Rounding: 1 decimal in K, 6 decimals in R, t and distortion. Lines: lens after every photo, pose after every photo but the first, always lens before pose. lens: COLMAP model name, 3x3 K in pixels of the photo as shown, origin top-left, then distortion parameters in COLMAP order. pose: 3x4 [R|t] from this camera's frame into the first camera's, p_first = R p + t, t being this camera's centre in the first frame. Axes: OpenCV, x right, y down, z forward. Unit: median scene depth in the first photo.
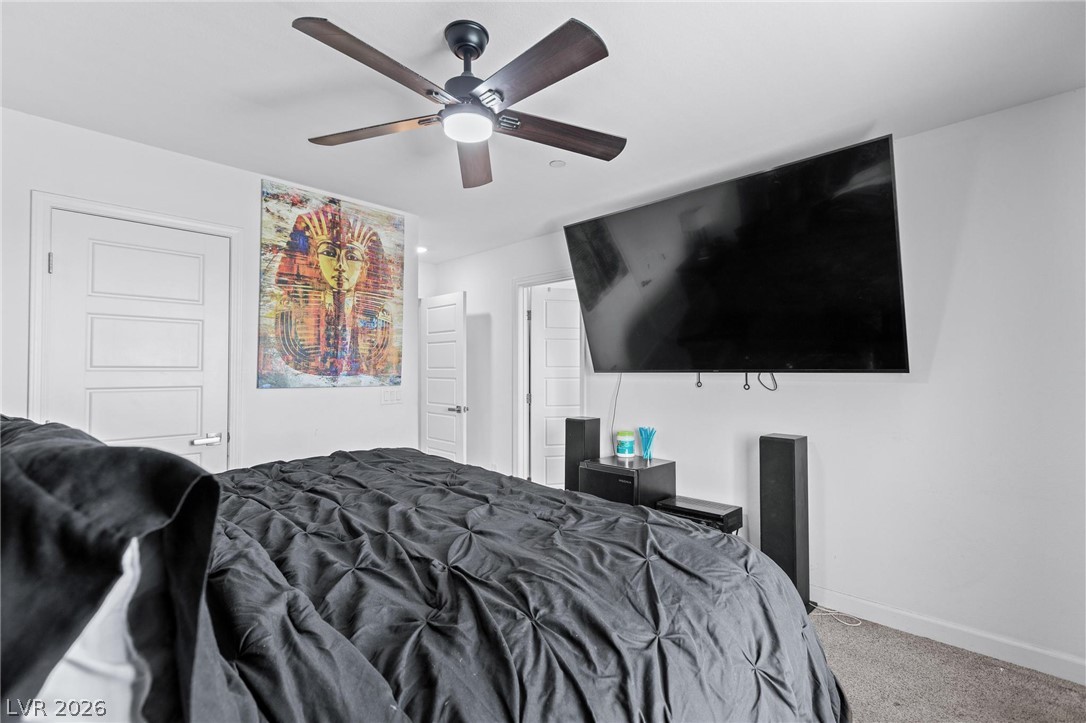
lens RADIAL K [[494.6, 0, 539.6], [0, 494.6, 365.5], [0, 0, 1]] dist [-0.000438, 0.000039]
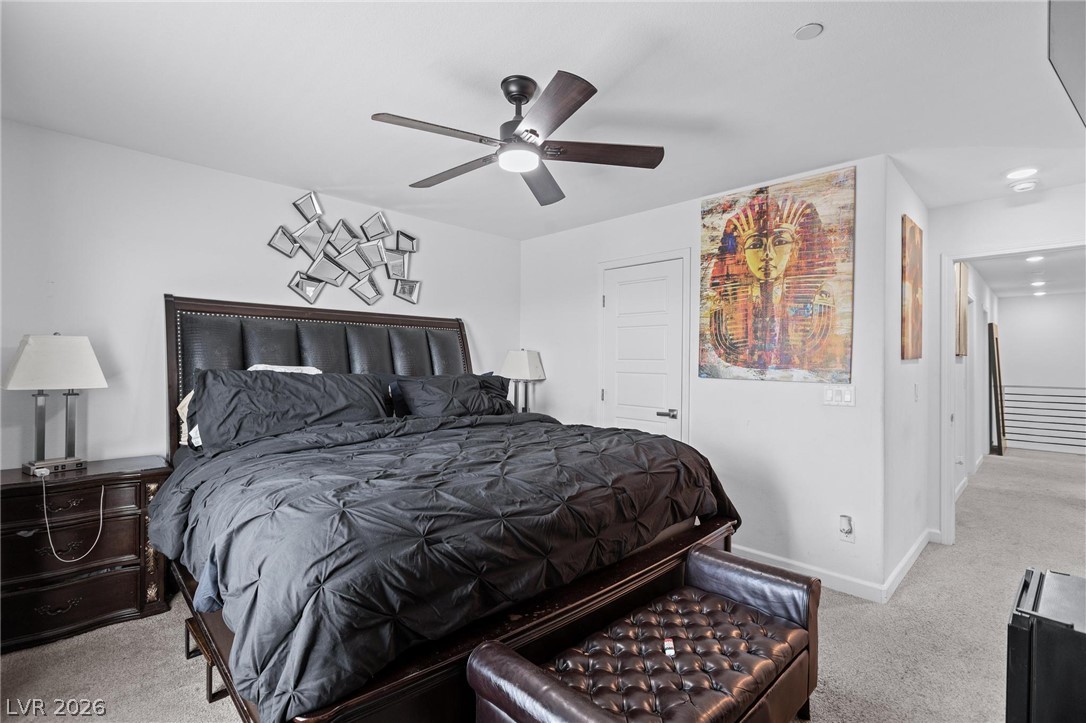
lens RADIAL K [[495.0, 0, 543.0], [0, 495.0, 361.5], [0, 0, 1]] dist [-0.002712, -0.000556]
pose [[-0.032567, 0.006194, -0.999450, 0.584505], [0.000334, 0.999981, 0.006186, 0.000100], [0.999470, -0.000132, -0.032568, 0.603540]]
